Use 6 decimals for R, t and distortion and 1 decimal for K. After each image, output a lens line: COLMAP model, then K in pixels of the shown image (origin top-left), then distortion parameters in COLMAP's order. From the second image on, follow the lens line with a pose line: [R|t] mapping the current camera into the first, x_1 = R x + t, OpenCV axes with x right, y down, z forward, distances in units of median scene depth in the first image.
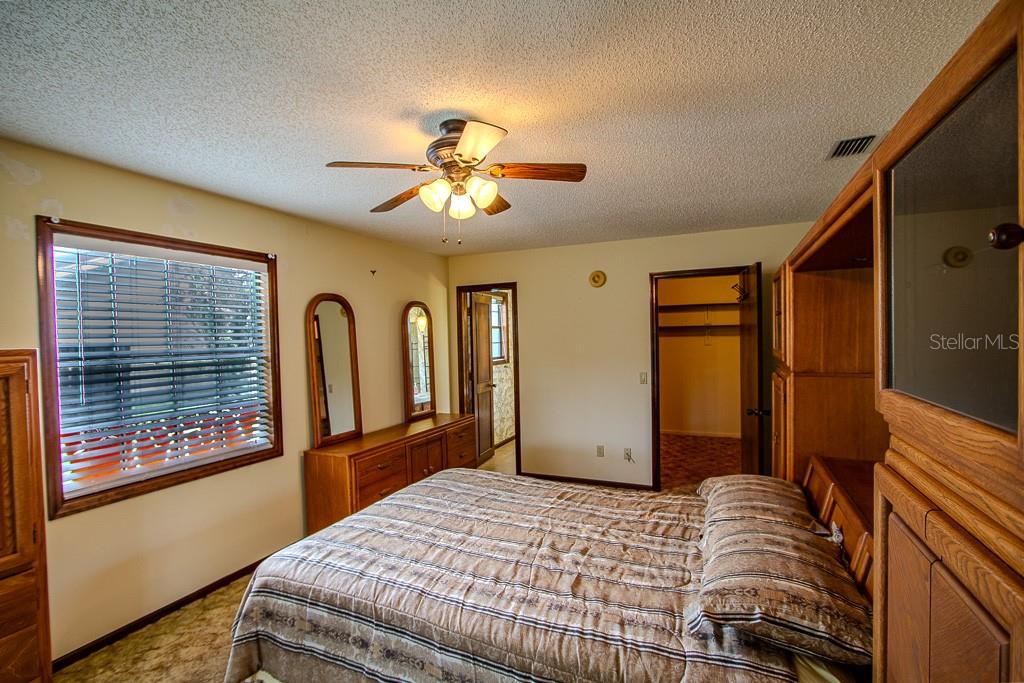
lens RADIAL K [[472.4, 0, 508.8], [0, 472.4, 342.5], [0, 0, 1]] dist [-0.014799, 0.000448]
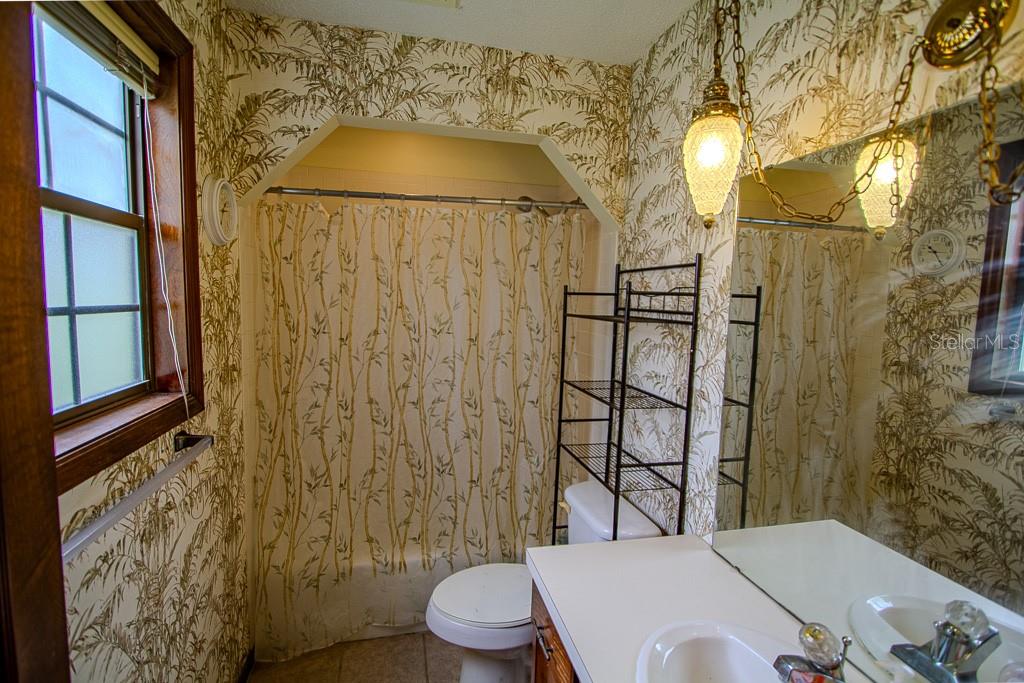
lens RADIAL K [[472.4, 0, 509.9], [0, 472.4, 341.2], [0, 0, 1]] dist [-0.014799, 0.000448]
pose [[0.802969, -0.011247, 0.595915, -0.012802], [-0.033221, 0.997423, 0.063589, -0.002045], [-0.595095, -0.070856, 0.800526, 0.761338]]
